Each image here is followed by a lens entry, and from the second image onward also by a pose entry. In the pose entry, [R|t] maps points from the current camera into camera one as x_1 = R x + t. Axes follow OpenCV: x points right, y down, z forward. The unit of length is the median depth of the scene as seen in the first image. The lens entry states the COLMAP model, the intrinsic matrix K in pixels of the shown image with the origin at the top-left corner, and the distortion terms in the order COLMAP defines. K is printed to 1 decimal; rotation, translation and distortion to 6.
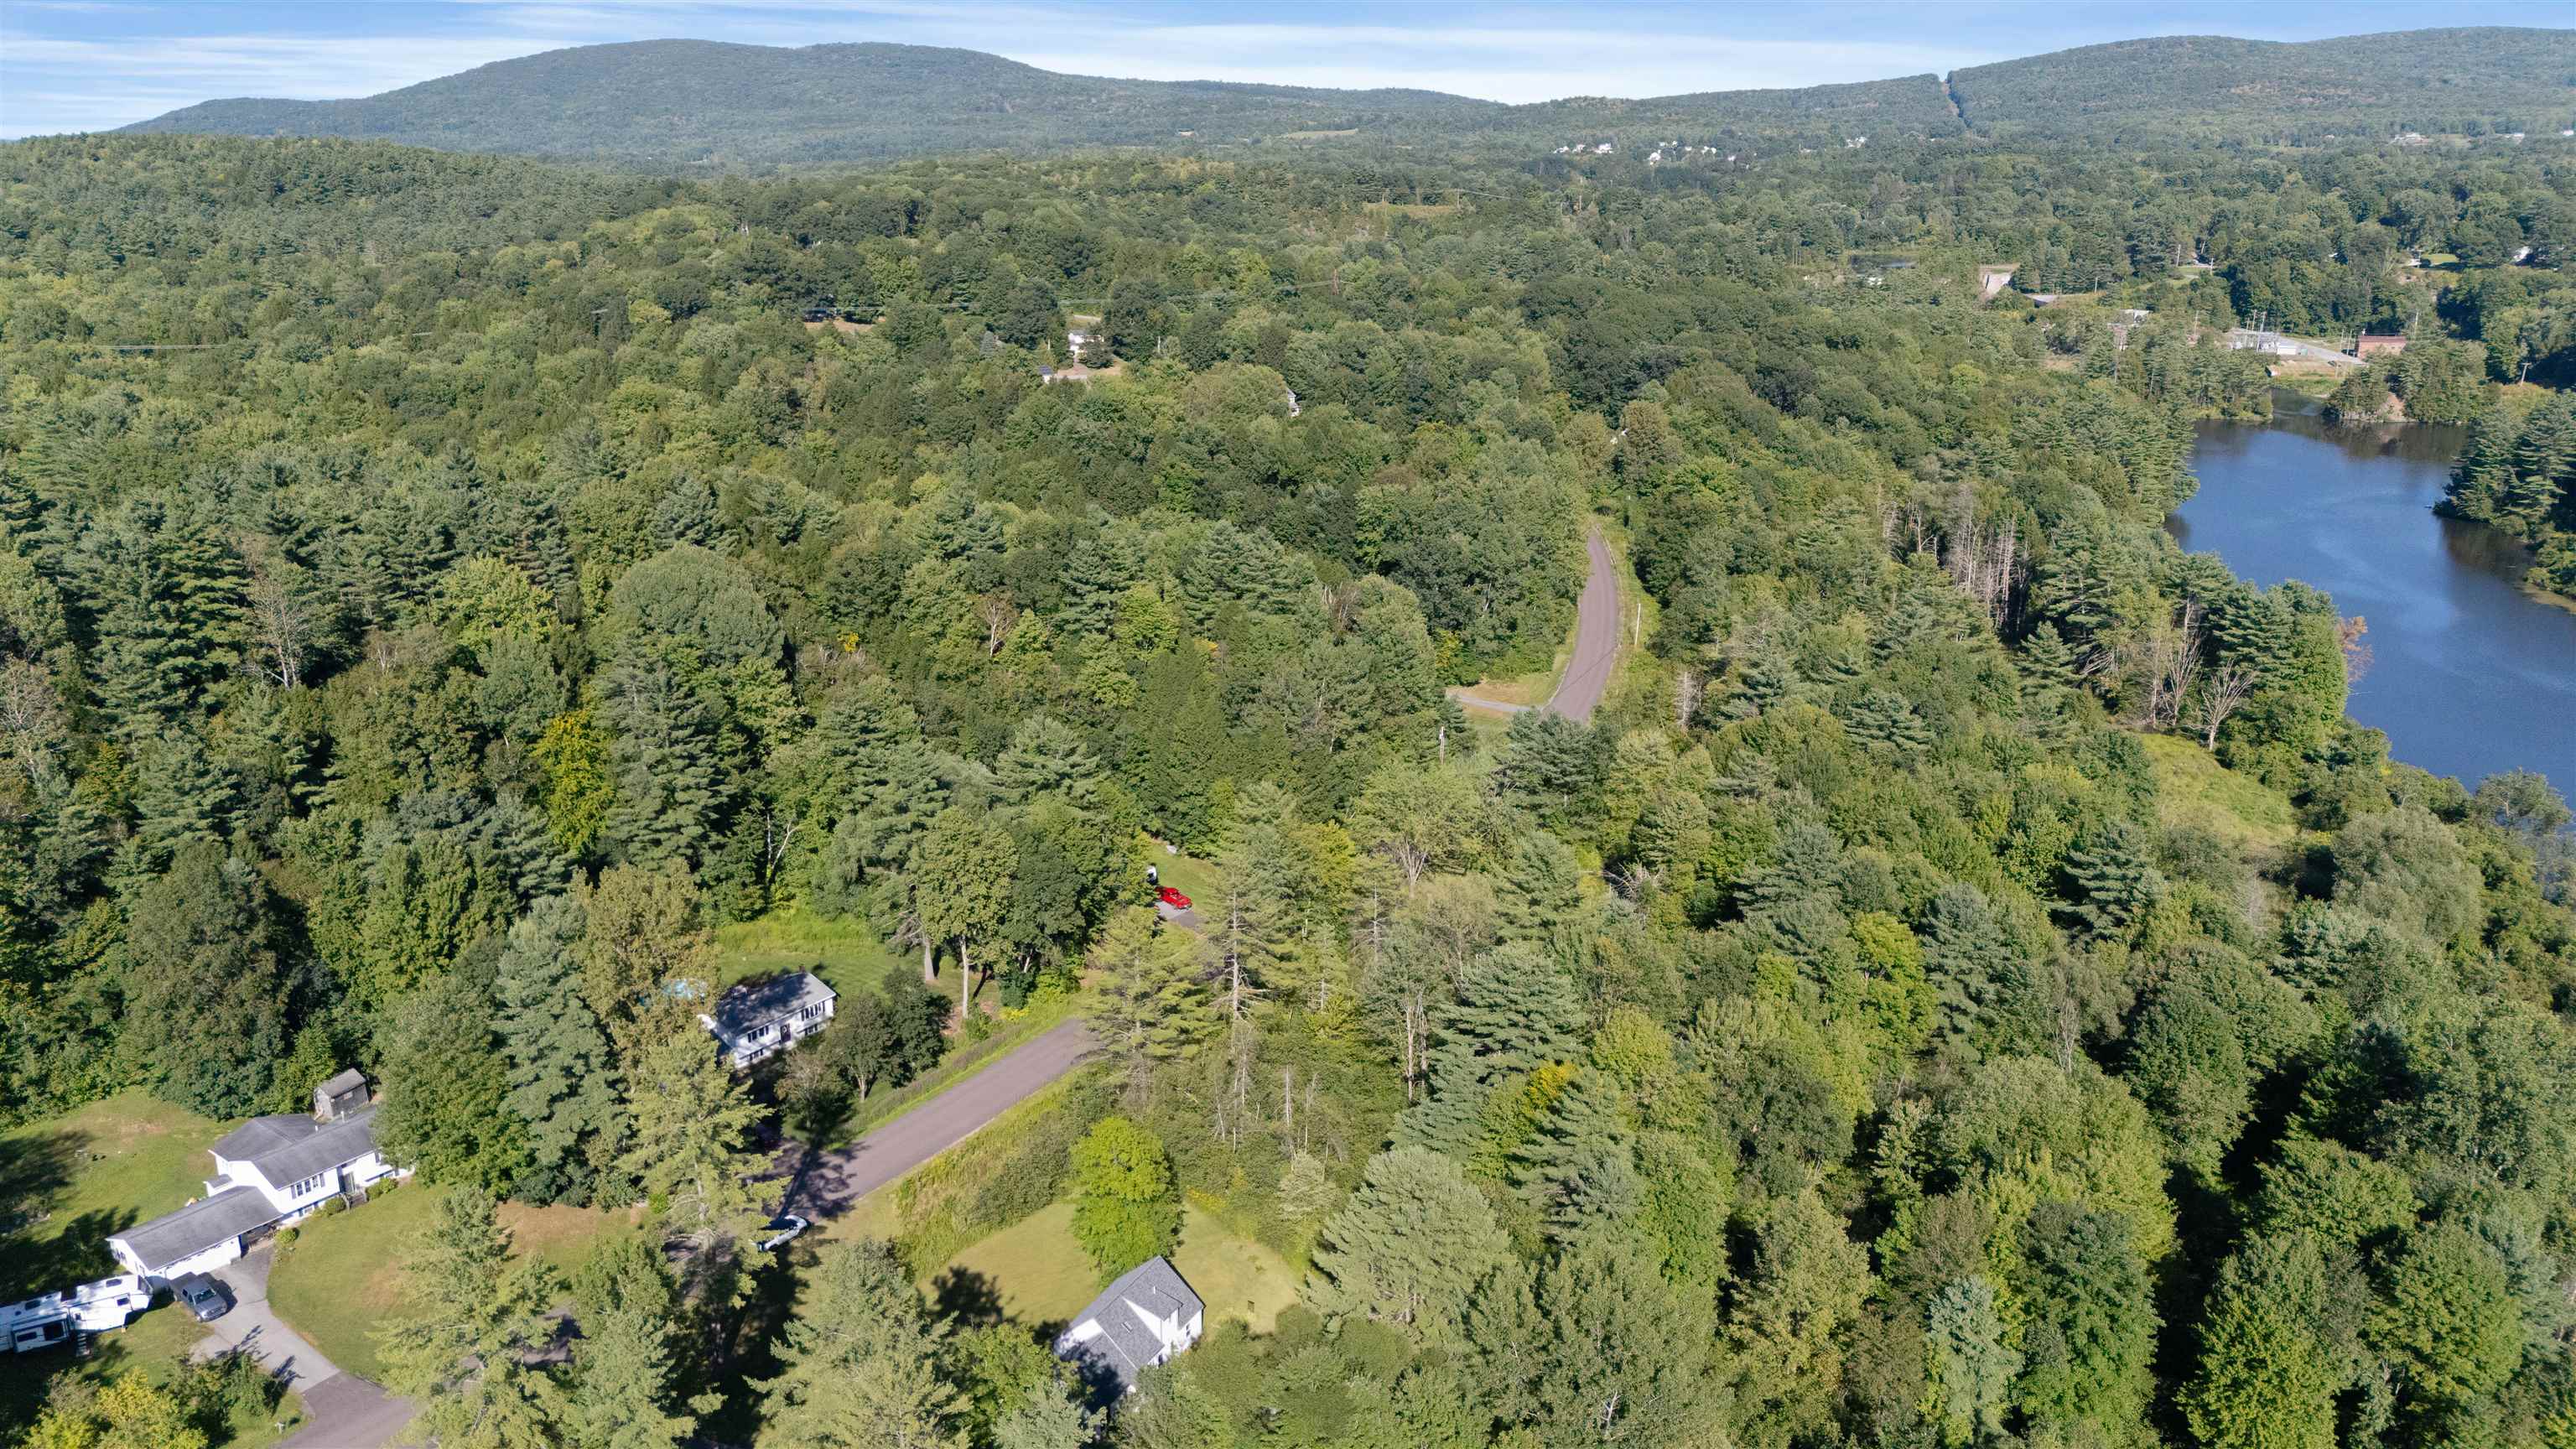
lens RADIAL K [[1858.8, 0, 1334.8], [0, 1858.8, 737.0], [0, 0, 1]] dist [0.078970, -0.065594]
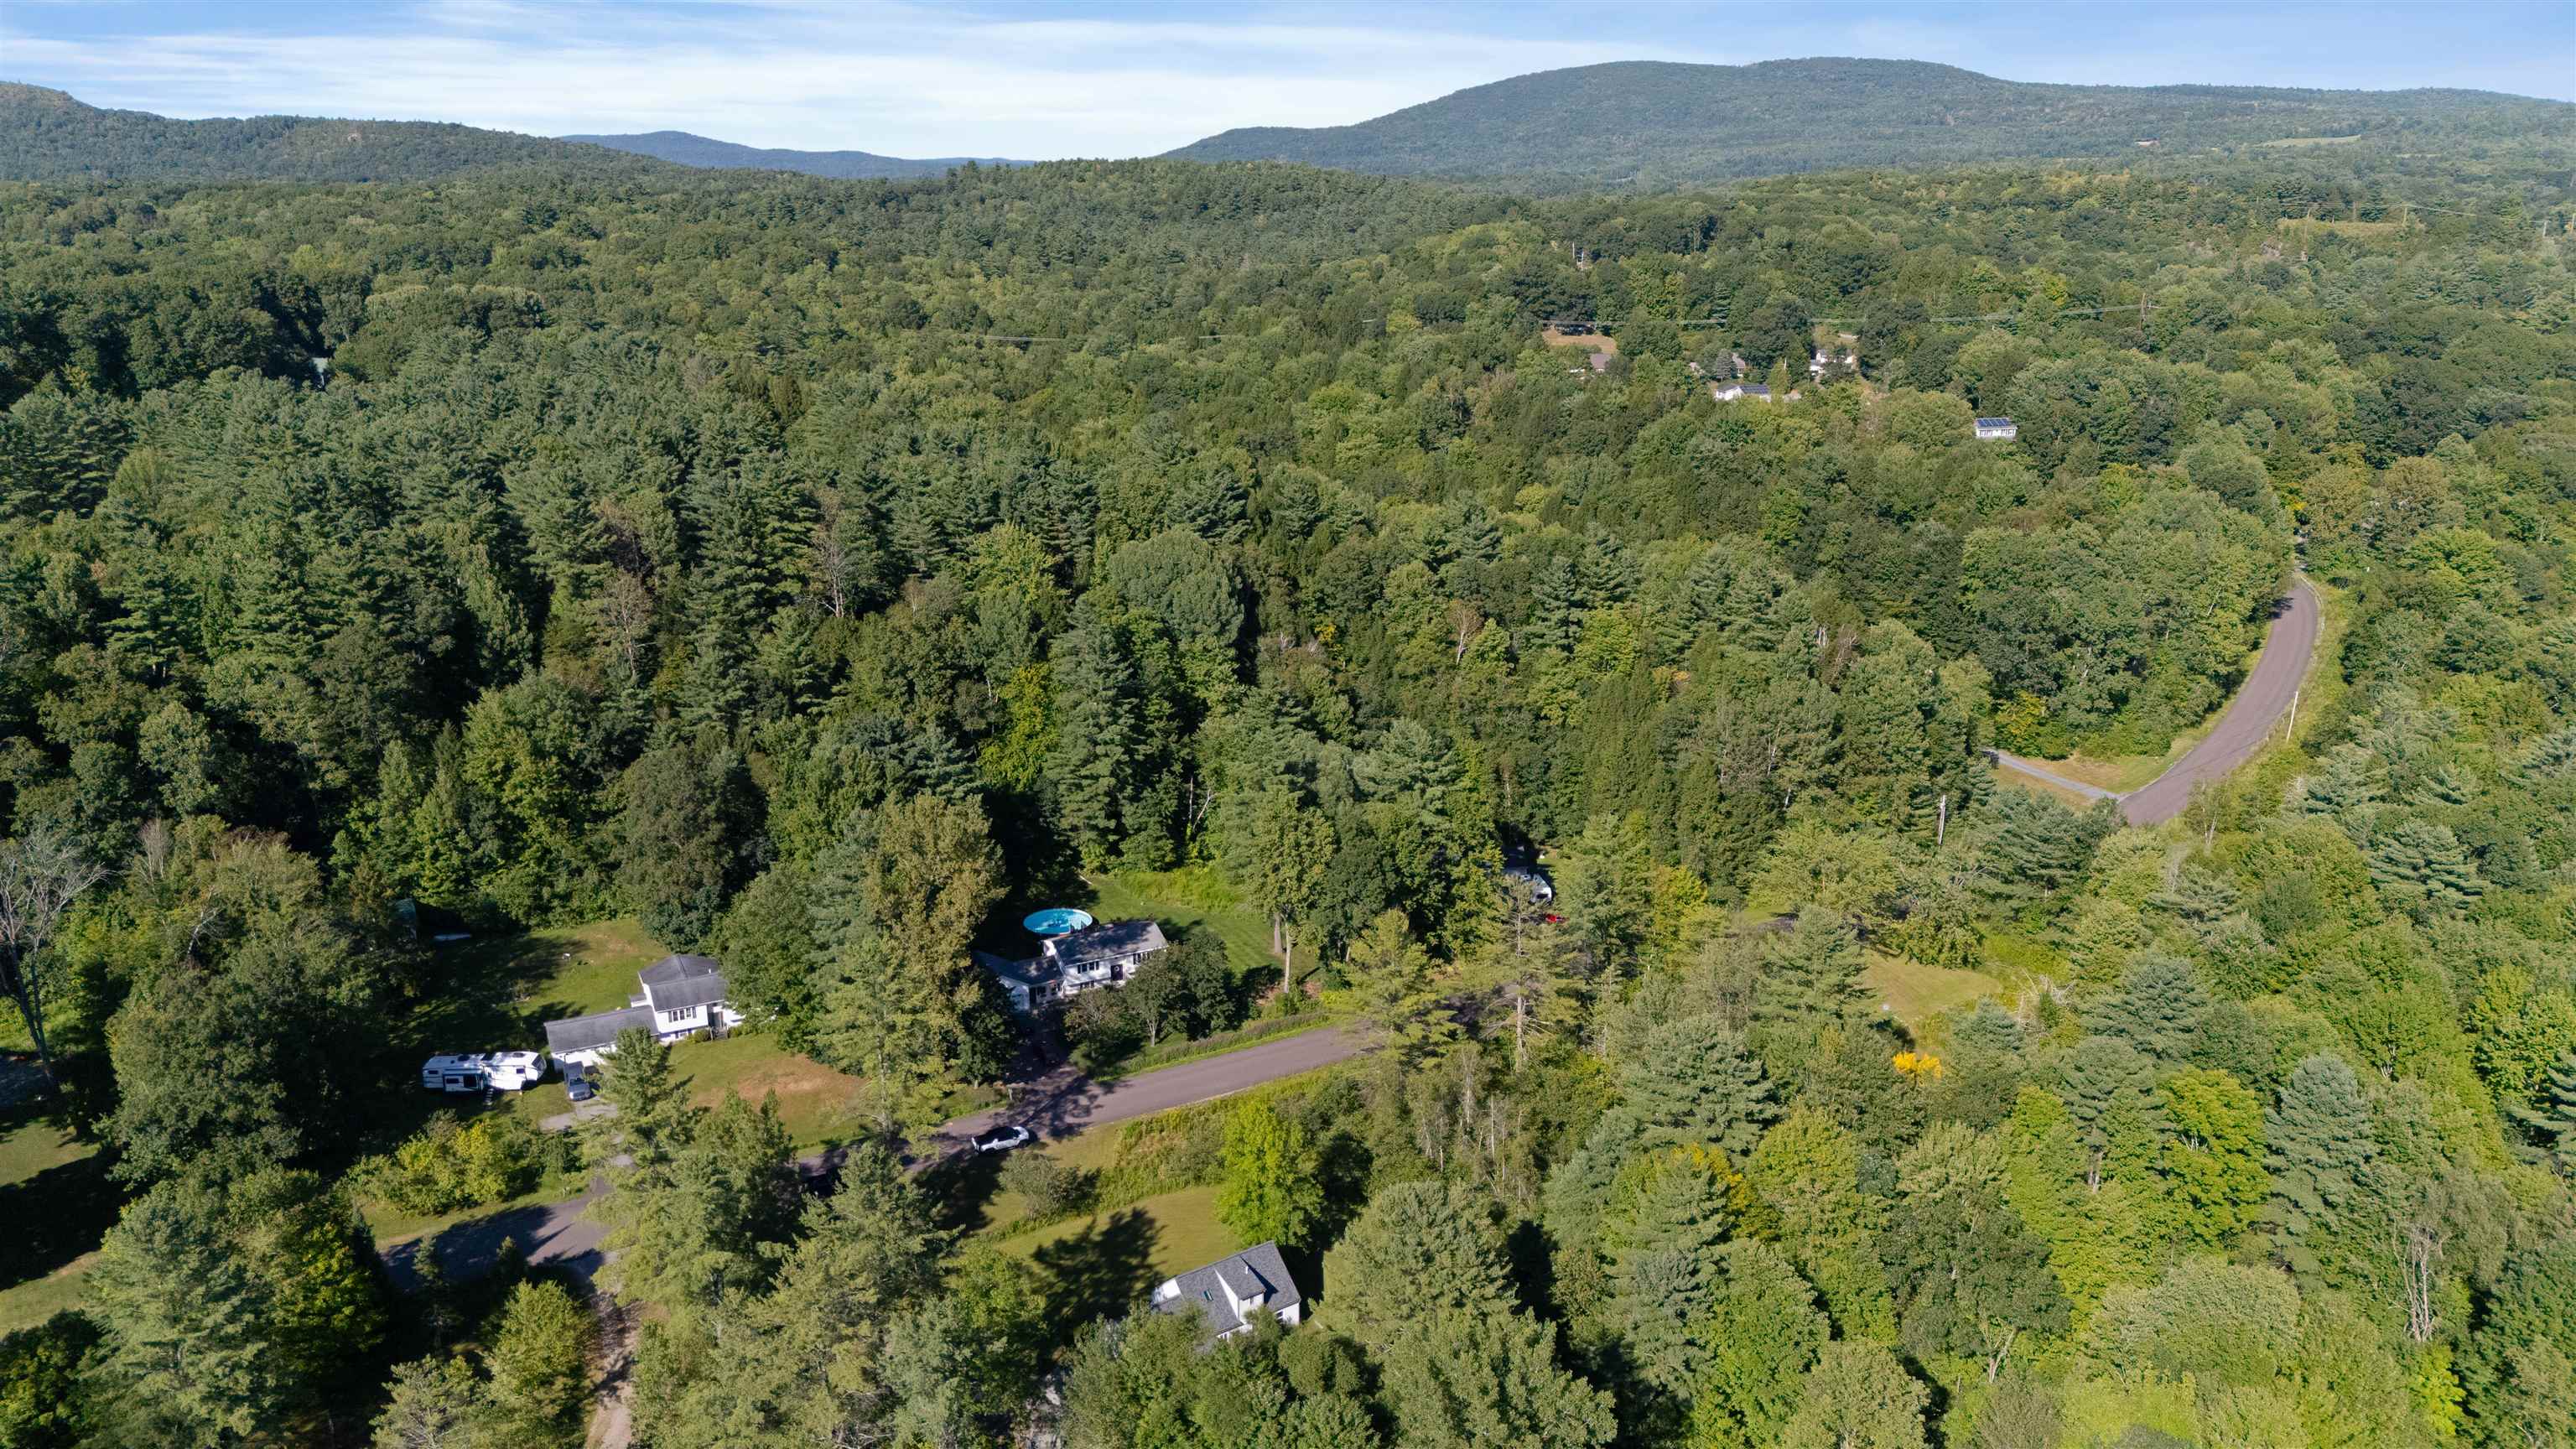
lens RADIAL K [[1858.8, 0, 1290.6], [0, 1858.8, 743.9], [0, 0, 1]] dist [0.078970, -0.065594]
pose [[0.895965, 0.132097, -0.424024, 0.200113], [-0.134005, 0.990653, 0.025467, -0.013512], [0.423425, 0.034004, 0.905293, 0.039531]]
